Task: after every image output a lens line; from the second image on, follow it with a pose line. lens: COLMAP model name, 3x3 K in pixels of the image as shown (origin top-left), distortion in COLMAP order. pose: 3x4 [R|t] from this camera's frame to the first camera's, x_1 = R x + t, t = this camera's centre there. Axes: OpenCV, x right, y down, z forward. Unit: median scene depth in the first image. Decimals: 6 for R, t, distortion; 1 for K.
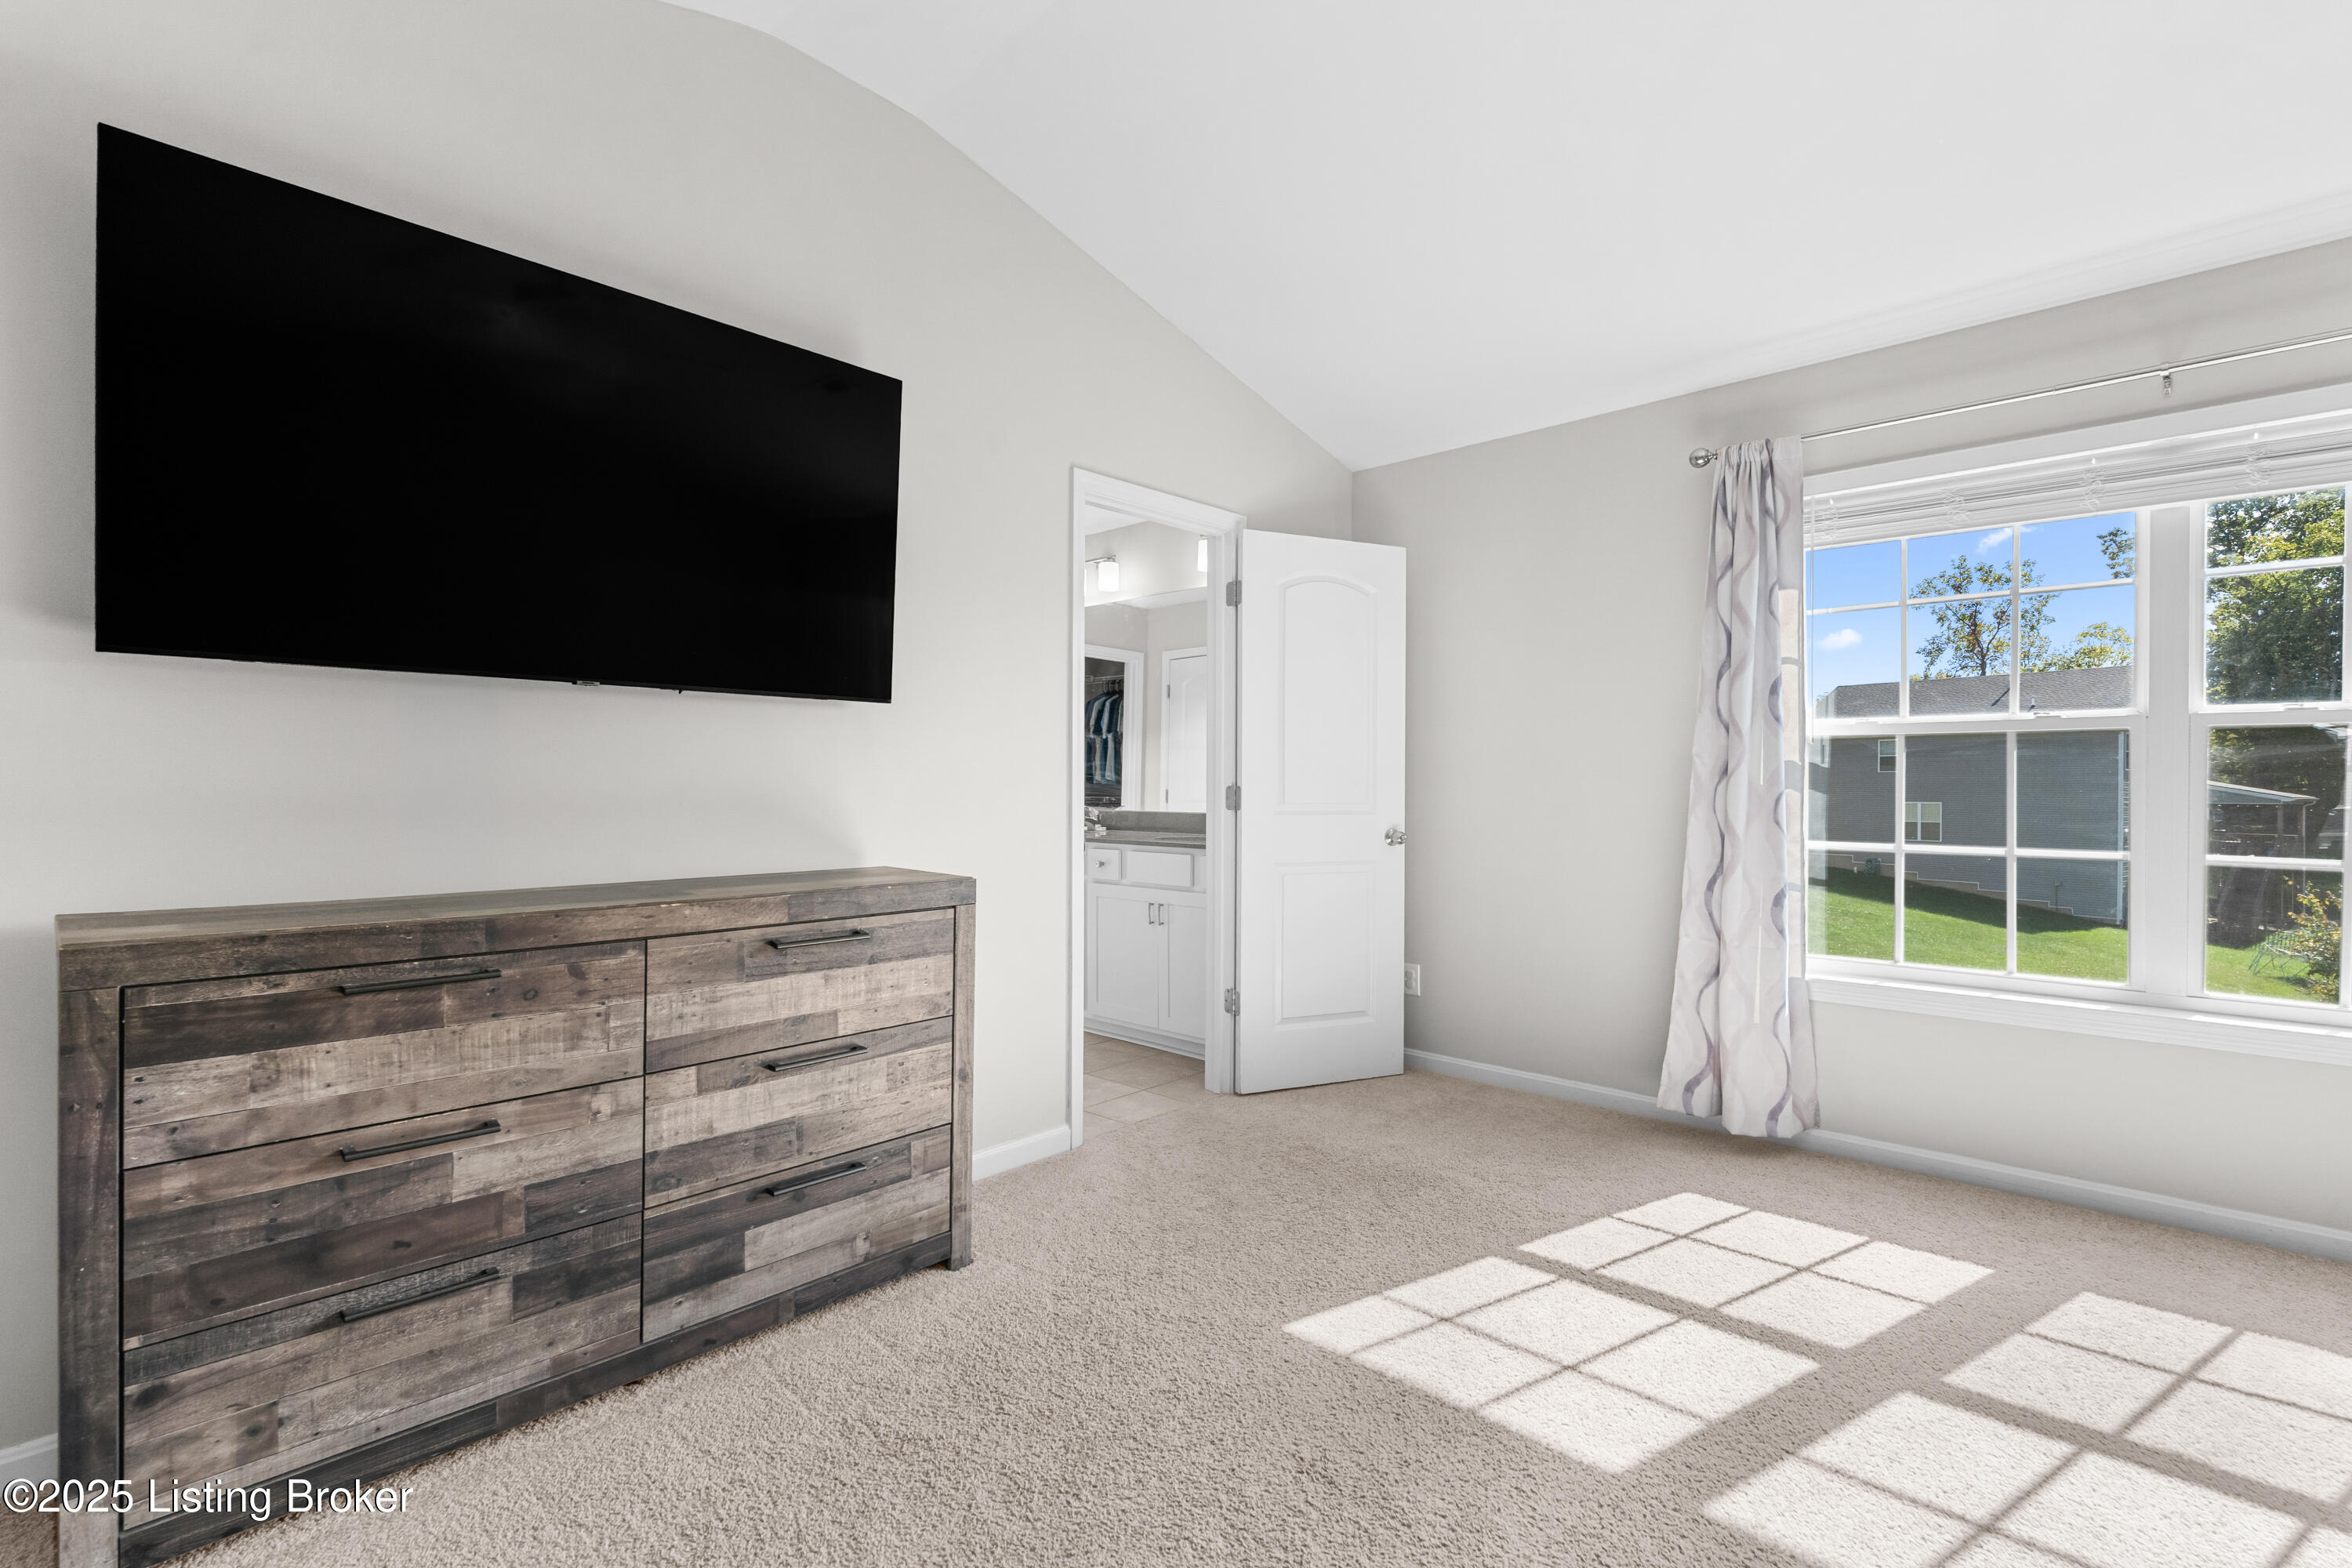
lens RADIAL K [[1052.4, 0, 1170.2], [0, 1052.4, 799.8], [0, 0, 1]] dist [-0.005119, 0.000818]
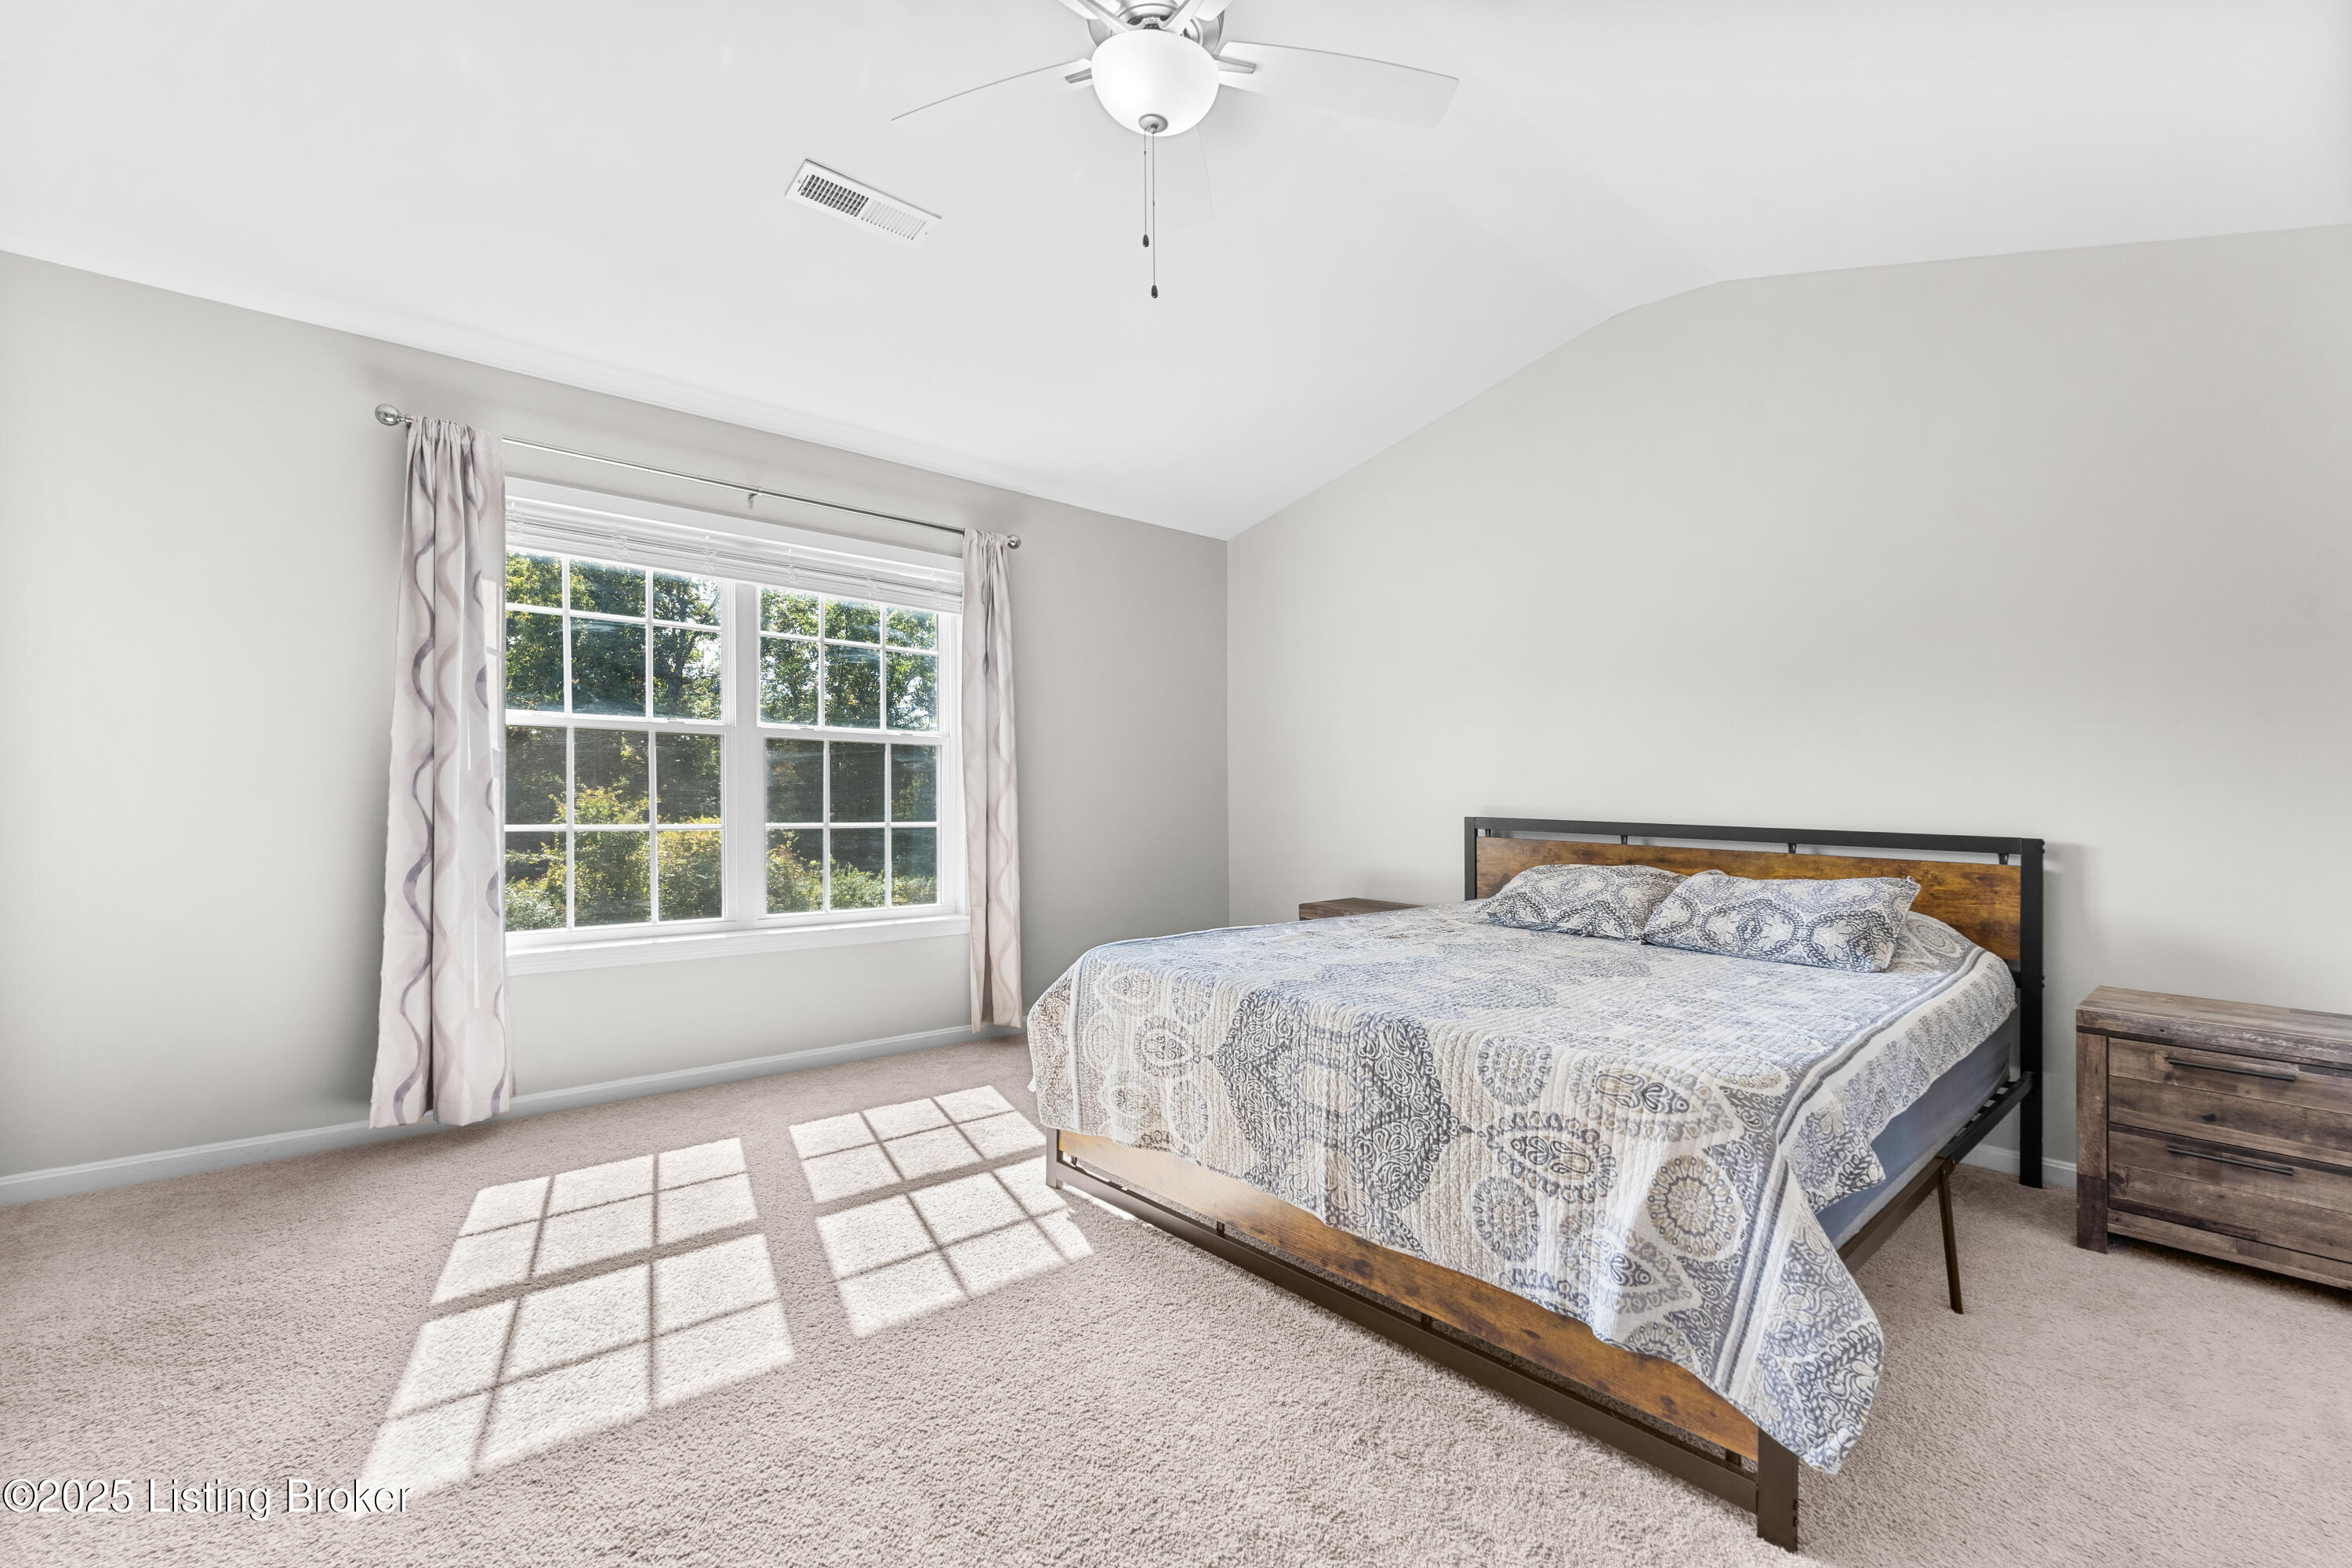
lens RADIAL K [[1052.4, 0, 1174.0], [0, 1052.4, 783.1], [0, 0, 1]] dist [-0.005119, 0.000818]
pose [[0.080914, -0.000536, 0.996721, -0.456076], [-0.006762, 0.999977, 0.001087, -0.010031], [-0.996698, -0.006828, 0.080908, 0.299627]]
